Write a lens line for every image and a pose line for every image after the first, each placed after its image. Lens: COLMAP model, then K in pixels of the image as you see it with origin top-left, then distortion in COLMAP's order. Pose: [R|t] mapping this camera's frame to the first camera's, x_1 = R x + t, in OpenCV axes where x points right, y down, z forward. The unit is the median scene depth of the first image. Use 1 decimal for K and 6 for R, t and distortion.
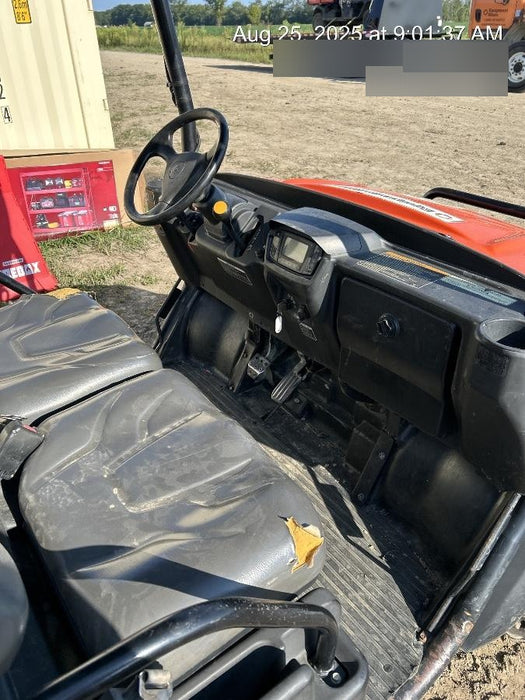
lens RADIAL K [[534.1, 0, 262.5], [0, 534.1, 350.0], [0, 0, 1]] dist [0.002487, 0.001833]
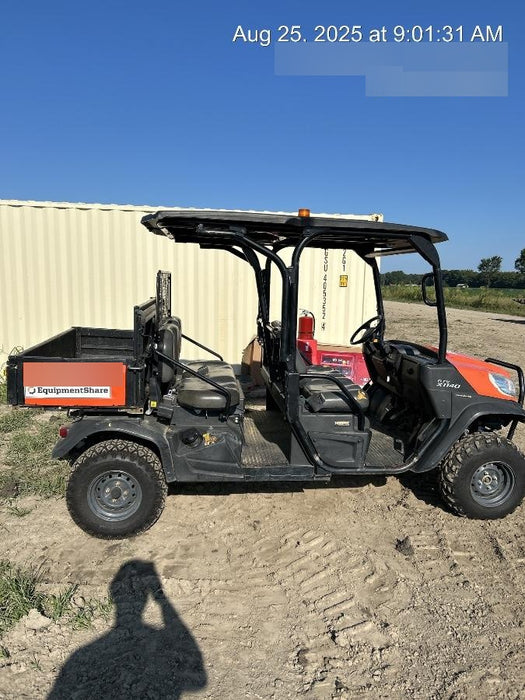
lens RADIAL K [[534.1, 0, 262.5], [0, 534.1, 350.0], [0, 0, 1]] dist [0.002487, 0.001833]
pose [[0.860543, 0.091545, -0.501085, 0.321431], [-0.289928, 0.896853, -0.334061, 0.358022], [0.418818, 0.432752, 0.798321, -0.625374]]
